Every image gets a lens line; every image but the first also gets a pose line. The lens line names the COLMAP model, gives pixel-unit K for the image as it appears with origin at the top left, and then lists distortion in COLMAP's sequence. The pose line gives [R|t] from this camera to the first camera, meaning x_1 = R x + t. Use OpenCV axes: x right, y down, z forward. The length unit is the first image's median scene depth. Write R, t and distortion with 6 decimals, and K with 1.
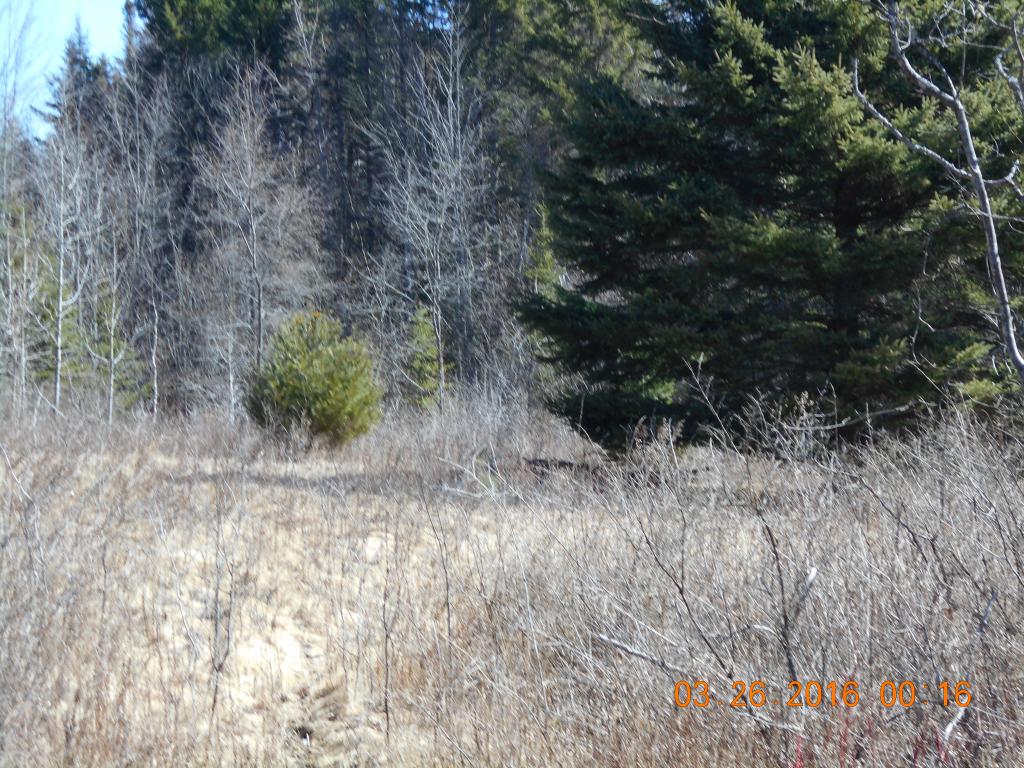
lens RADIAL K [[2546.9, 0, 512.9], [0, 2546.9, 383.0], [0, 0, 1]] dist [0.020677, 0.000000]
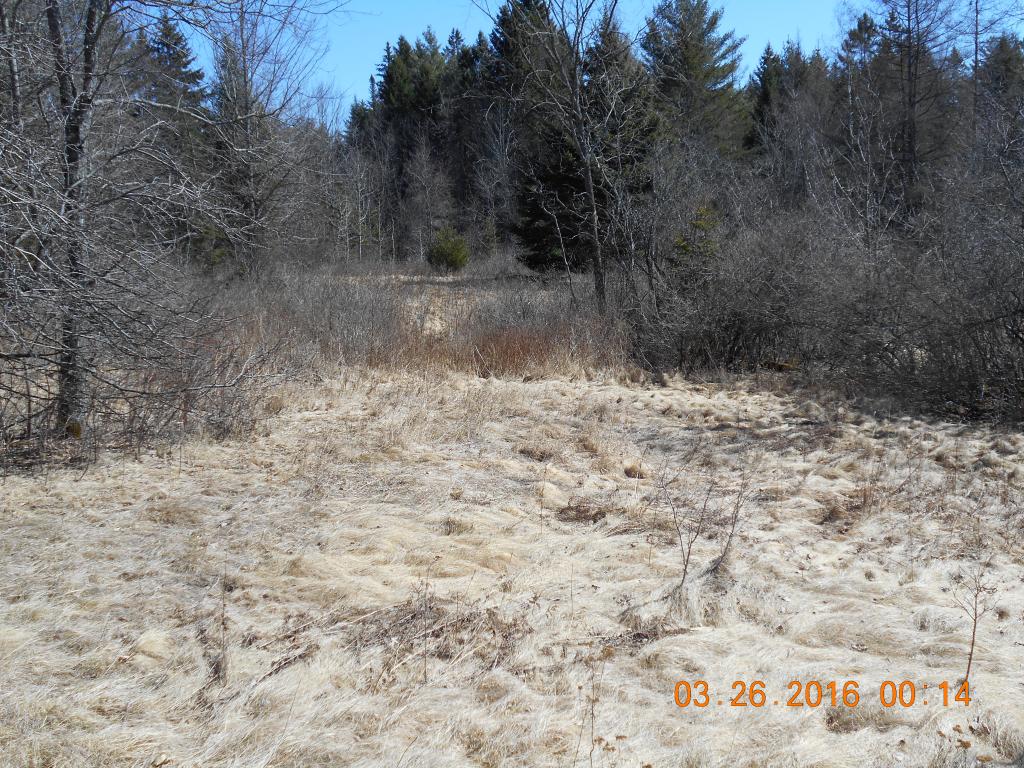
lens RADIAL K [[1111.7, 0, 513.6], [0, 1111.7, 385.3], [0, 0, 1]] dist [0.010927, 0.000000]
pose [[0.999458, -0.015563, -0.029021, 0.026427], [0.019385, 0.990459, 0.136439, -0.013949], [0.026620, -0.136928, 0.990223, -0.248043]]
